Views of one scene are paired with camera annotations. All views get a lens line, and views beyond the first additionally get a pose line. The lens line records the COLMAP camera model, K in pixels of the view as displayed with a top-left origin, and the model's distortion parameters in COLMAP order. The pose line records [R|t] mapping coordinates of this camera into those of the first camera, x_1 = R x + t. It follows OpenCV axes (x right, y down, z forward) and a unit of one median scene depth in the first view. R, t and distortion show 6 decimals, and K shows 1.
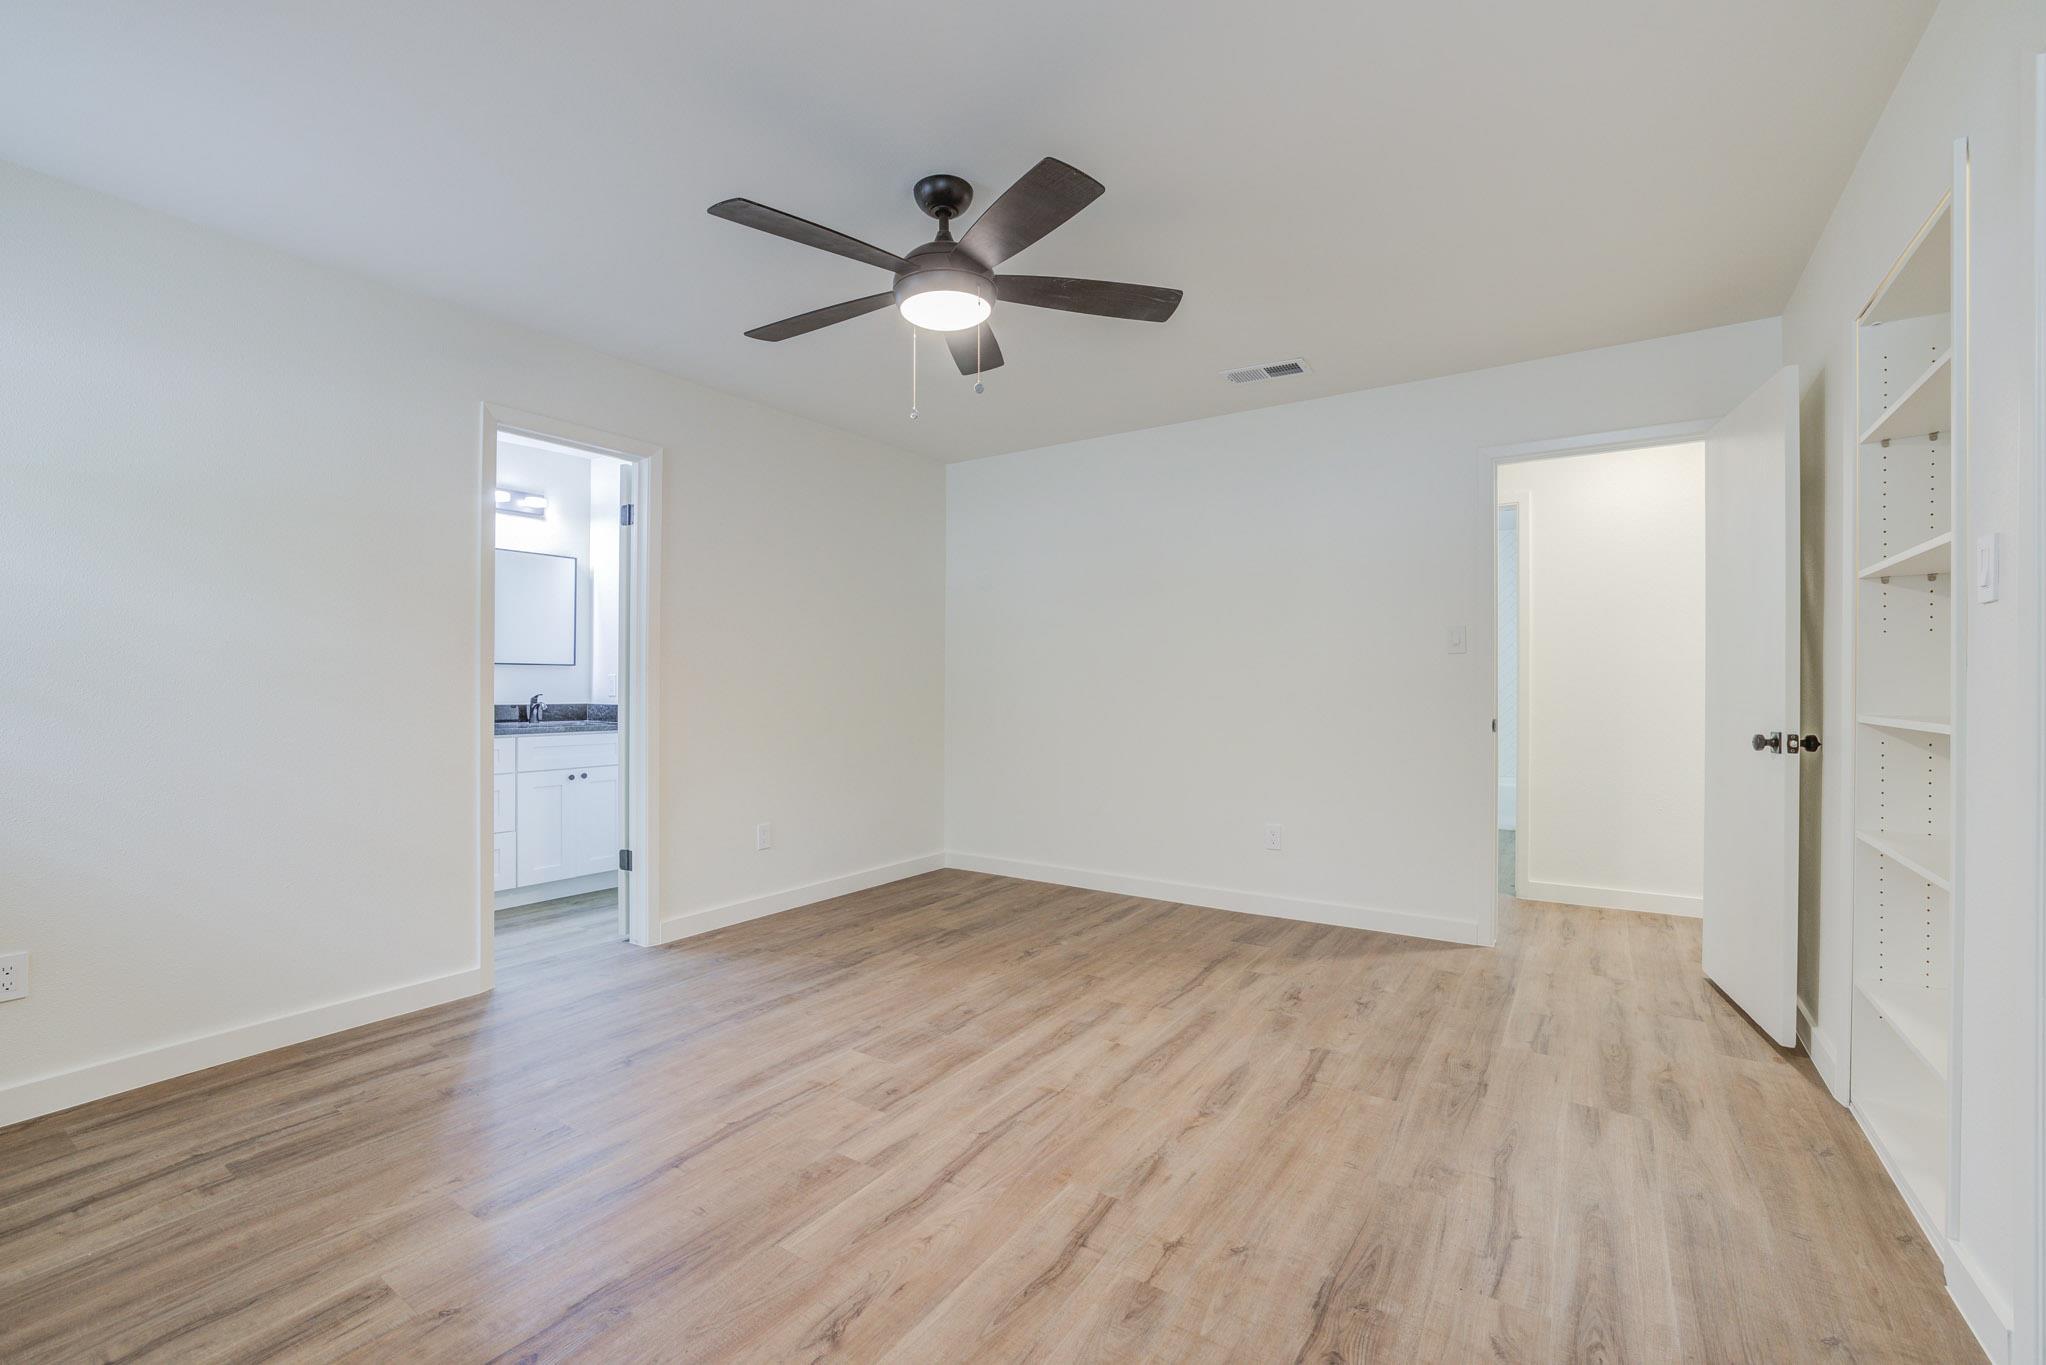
lens RADIAL K [[872.2, 0, 1016.5], [0, 872.2, 685.4], [0, 0, 1]] dist [-0.048028, 0.017493]
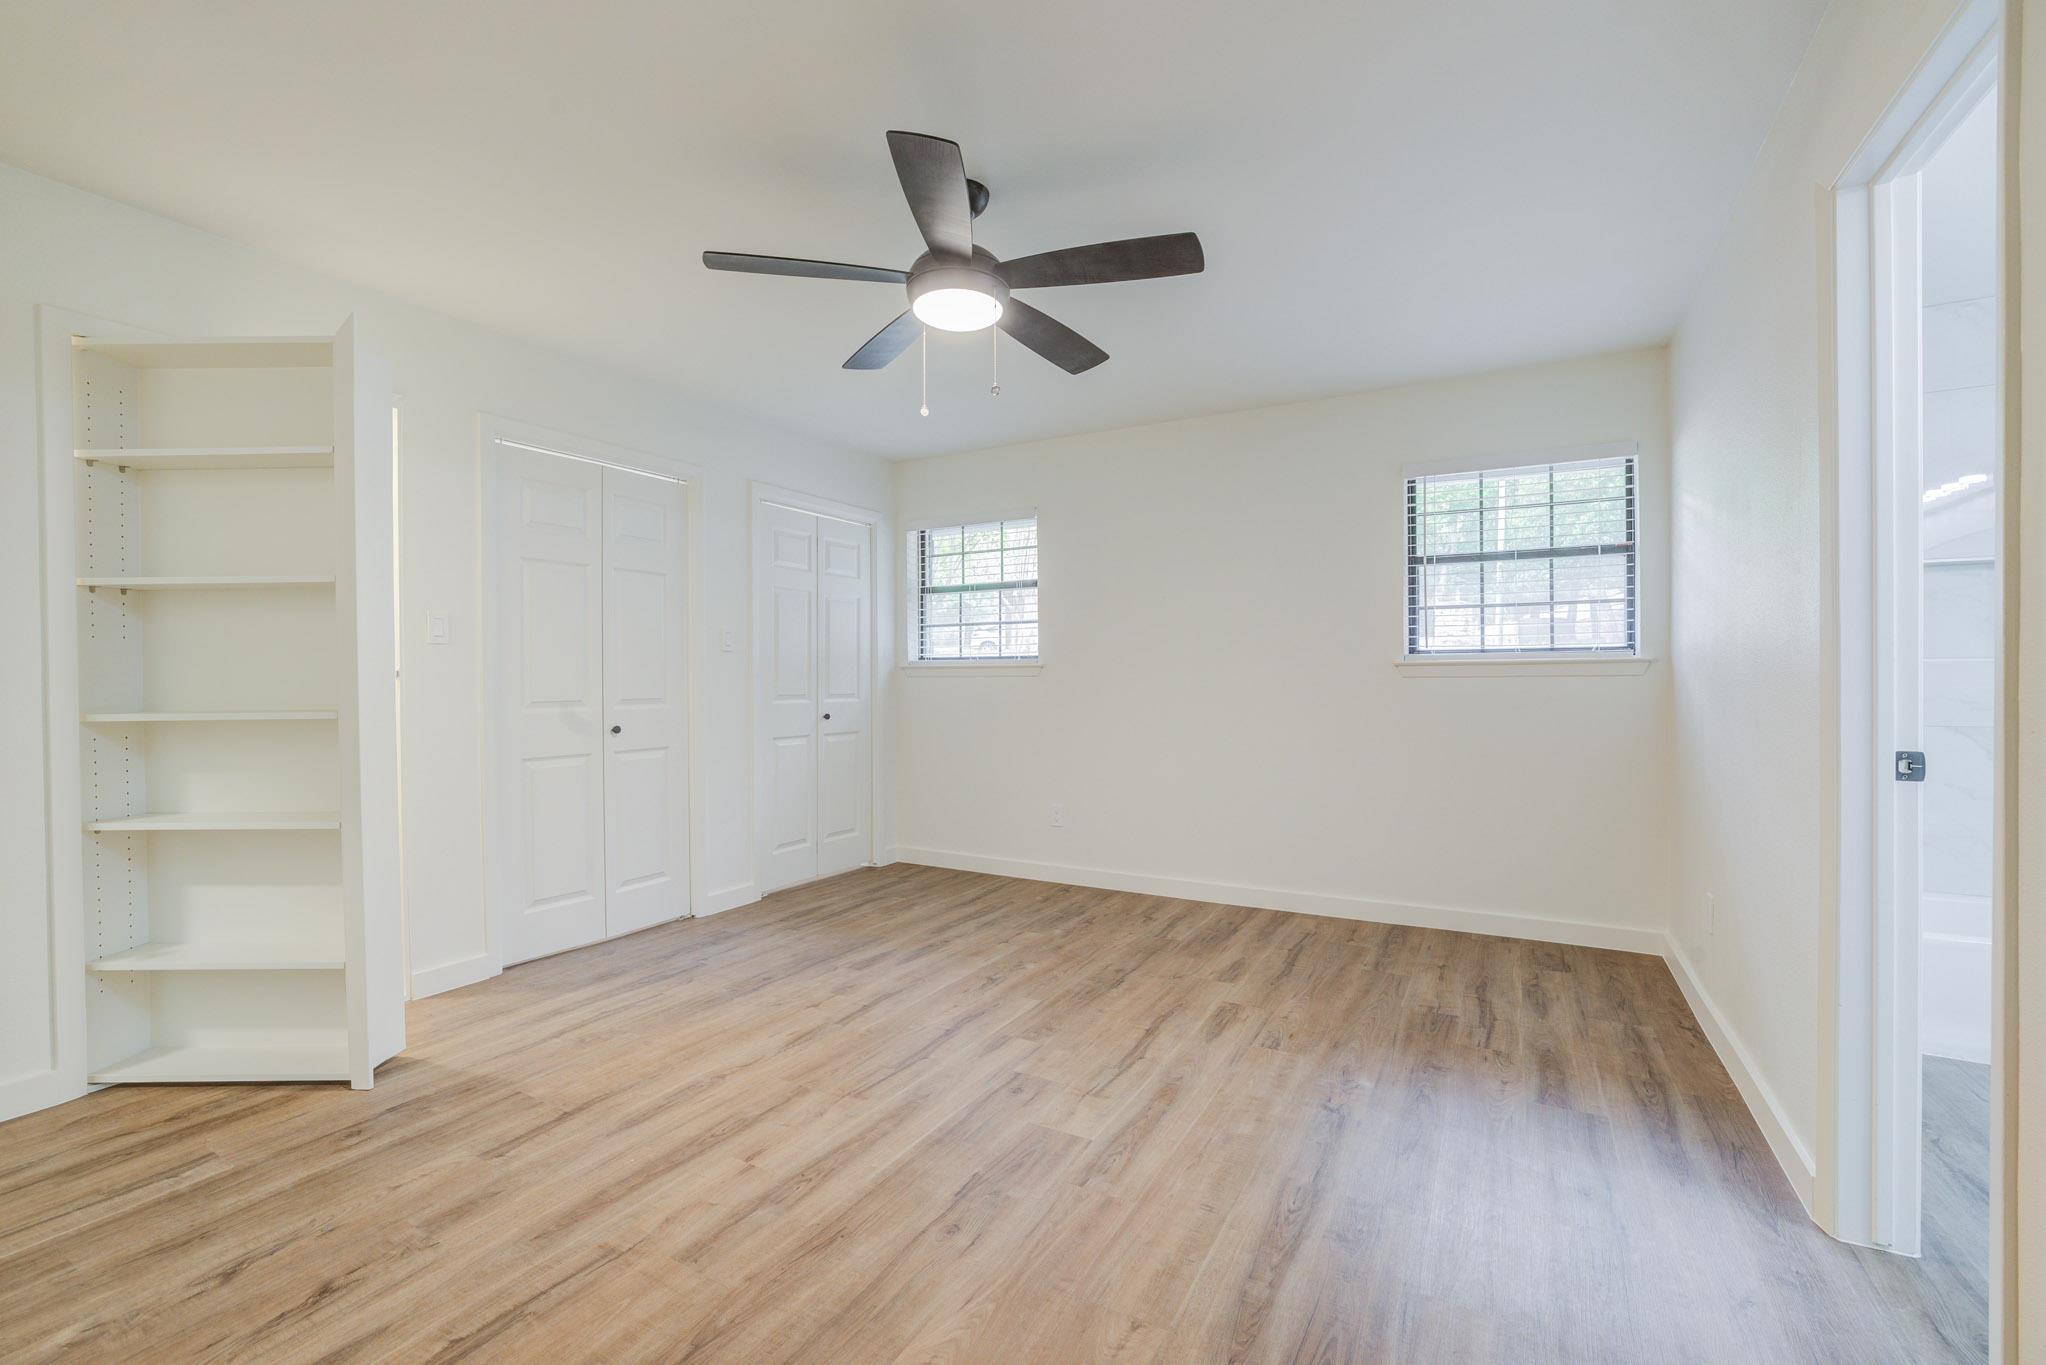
lens RADIAL K [[872.2, 0, 1016.5], [0, 872.2, 685.4], [0, 0, 1]] dist [-0.048028, 0.017493]
pose [[-0.997094, 0.003788, -0.076091, -0.070519], [0.003009, 0.999942, 0.010348, -0.007079], [0.076126, 0.010089, -0.997047, 2.020360]]
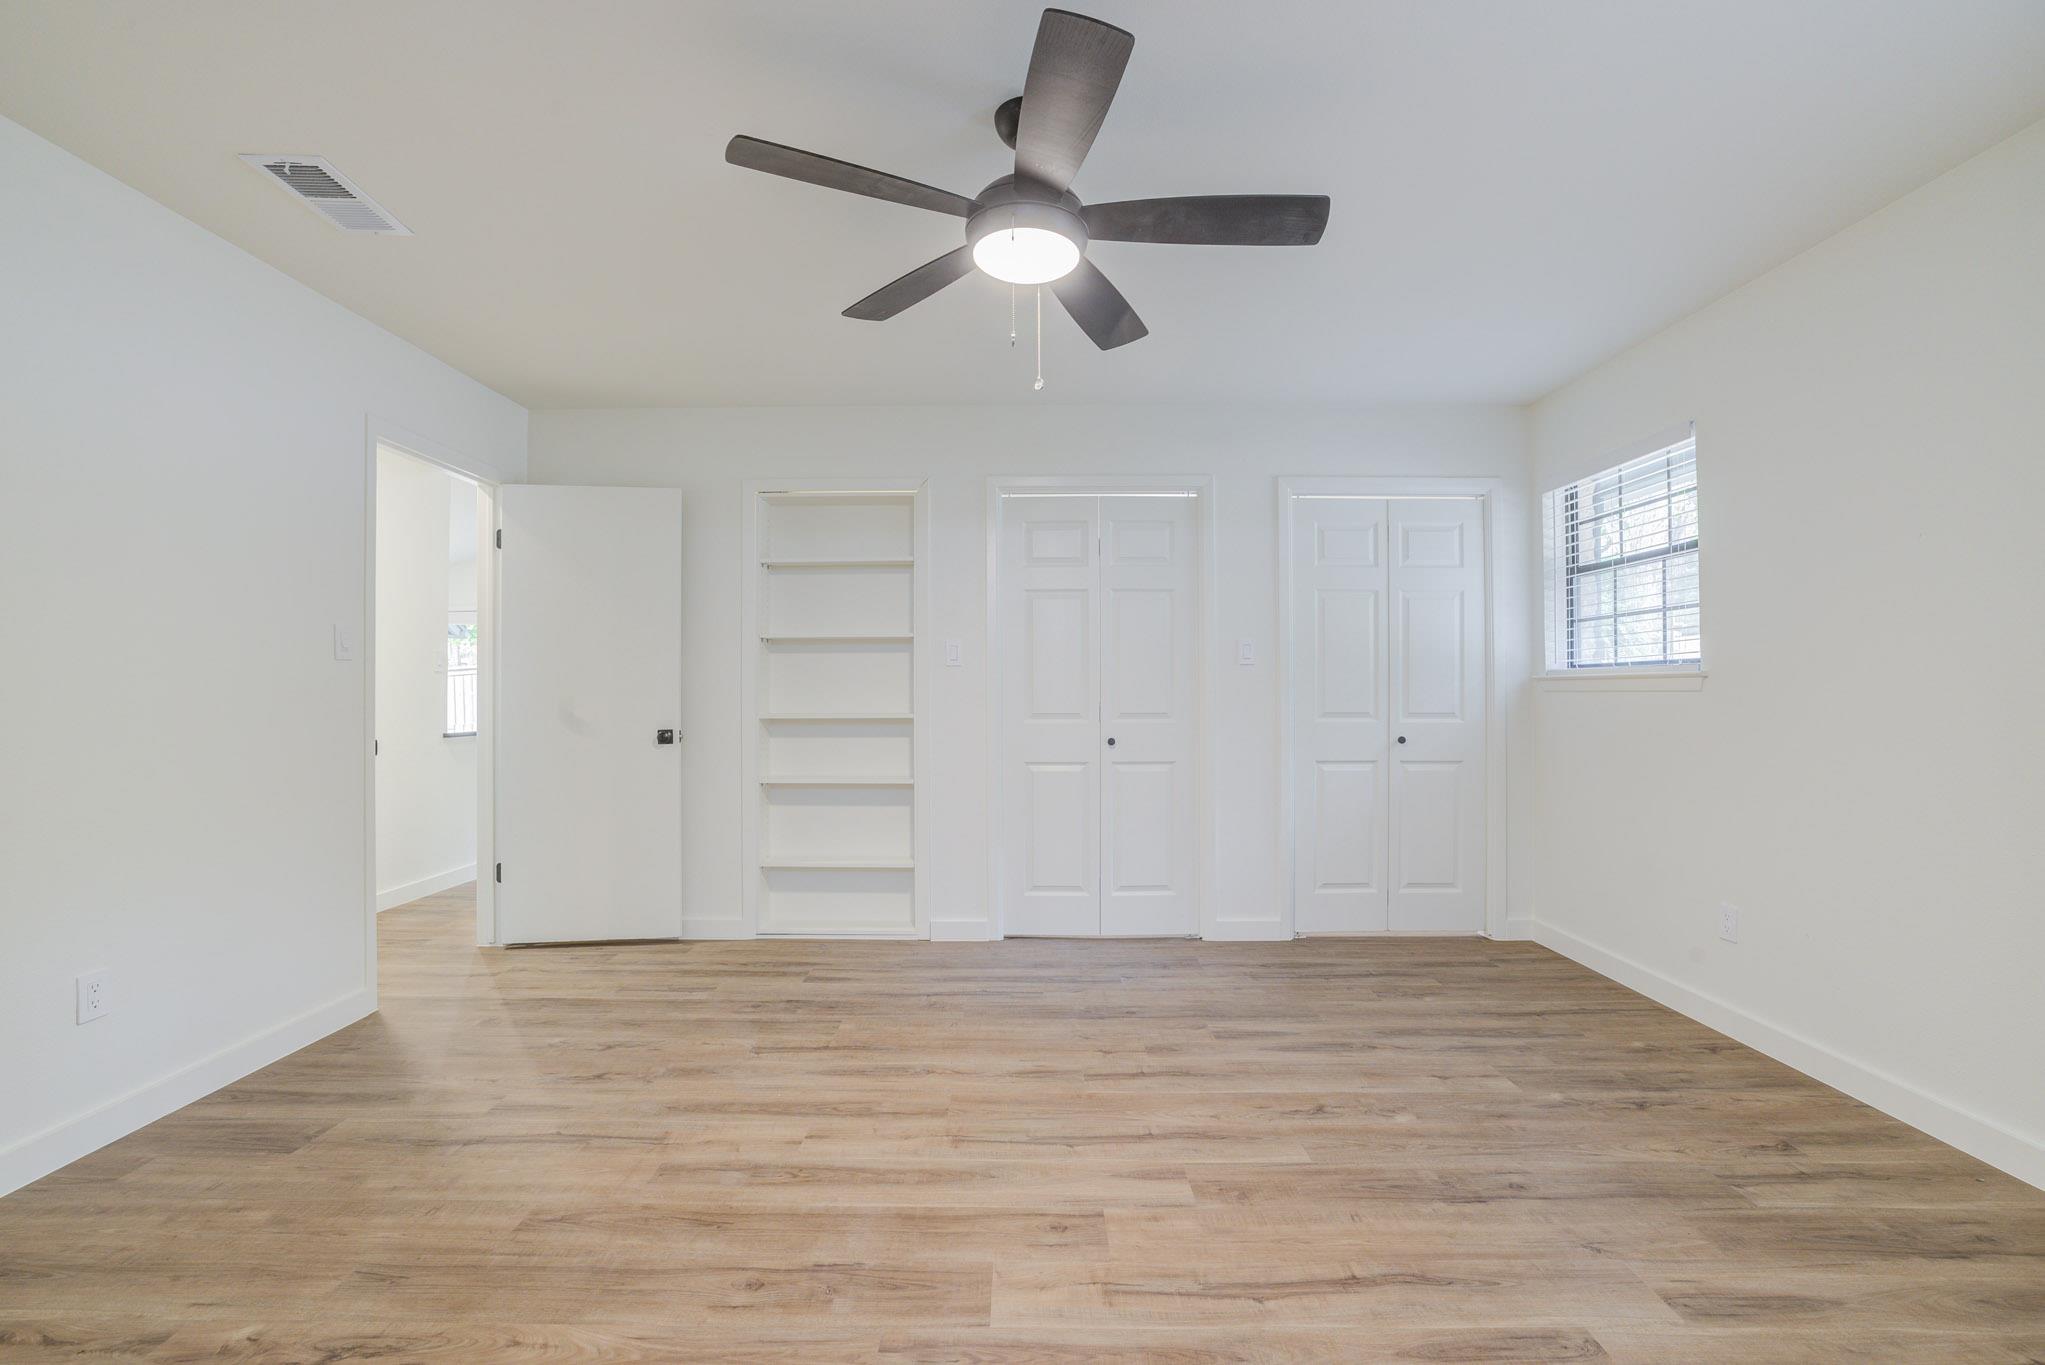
lens RADIAL K [[871.8, 0, 1016.0], [0, 871.8, 685.4], [0, 0, 1]] dist [-0.048028, 0.017493]
pose [[-0.555311, 0.008430, 0.831600, -0.776190], [0.003245, 0.999963, -0.007970, -0.008599], [-0.831637, -0.001727, -0.555318, 1.481387]]
